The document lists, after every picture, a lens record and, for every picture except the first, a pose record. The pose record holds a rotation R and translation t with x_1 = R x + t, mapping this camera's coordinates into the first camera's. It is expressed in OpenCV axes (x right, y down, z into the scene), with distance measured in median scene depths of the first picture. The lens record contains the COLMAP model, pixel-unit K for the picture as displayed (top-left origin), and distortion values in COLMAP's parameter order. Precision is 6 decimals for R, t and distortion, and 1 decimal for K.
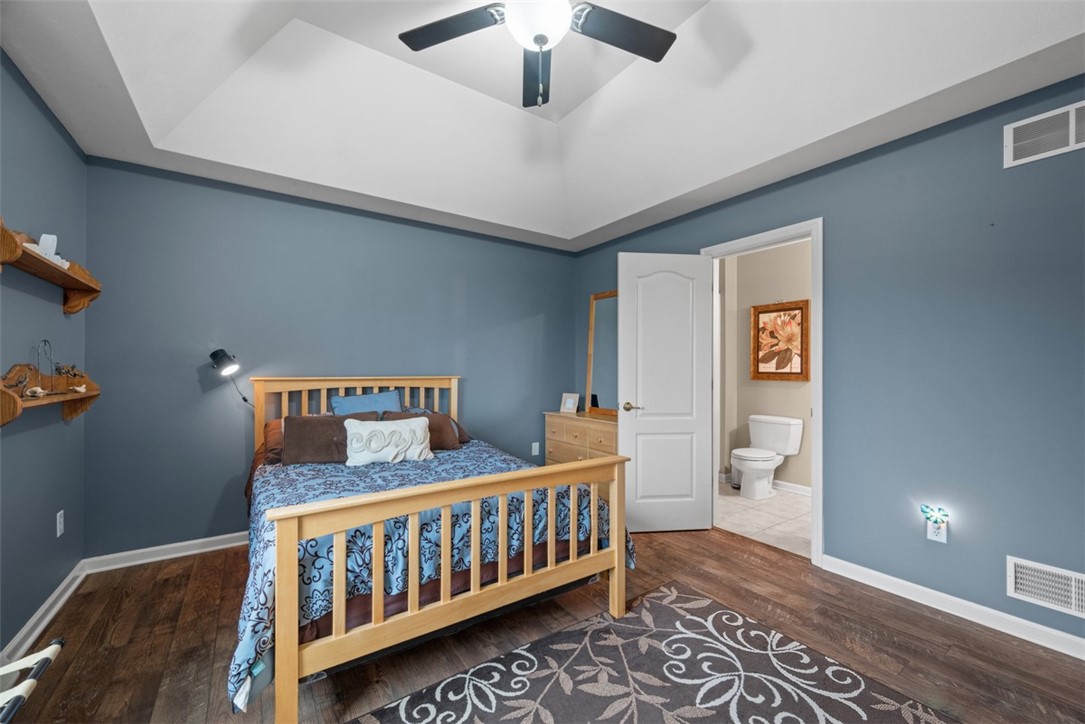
lens RADIAL K [[431.7, 0, 544.6], [0, 431.7, 367.1], [0, 0, 1]] dist [0.001813, 0.000432]
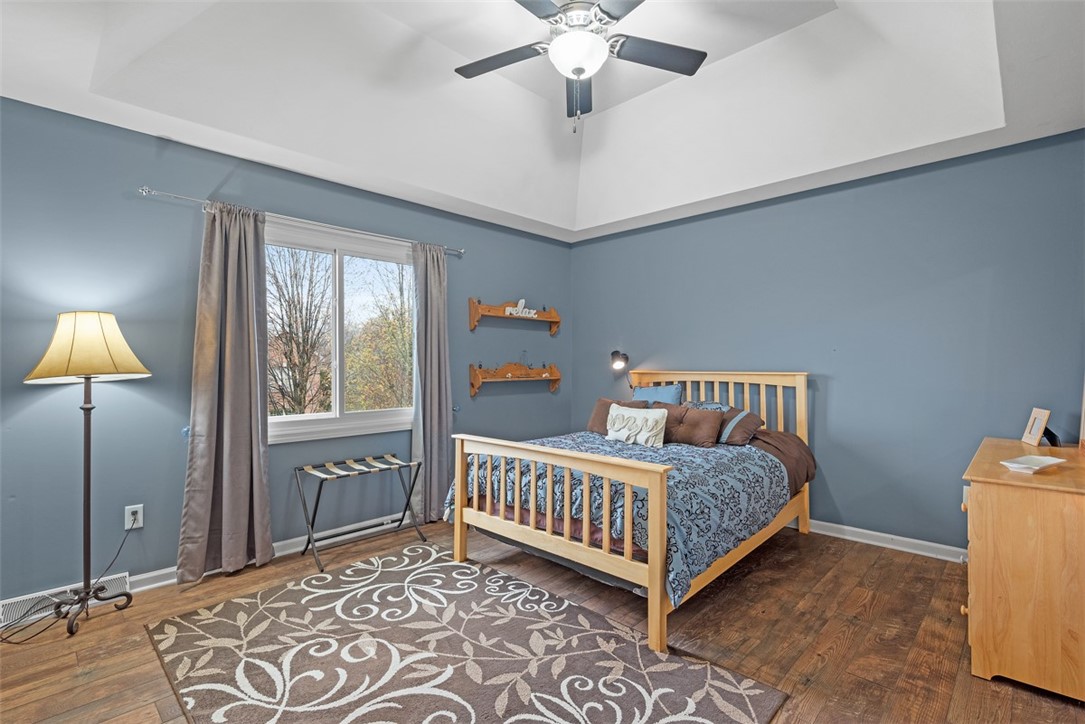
lens RADIAL K [[499.3, 0, 542.5], [0, 499.3, 362.0], [0, 0, 1]] dist [0.000604, -0.000041]
pose [[0.194129, -0.007735, -0.980945, 1.266311], [0.008854, 0.999942, -0.006132, 0.005944], [0.980936, -0.007495, 0.194186, 0.666549]]
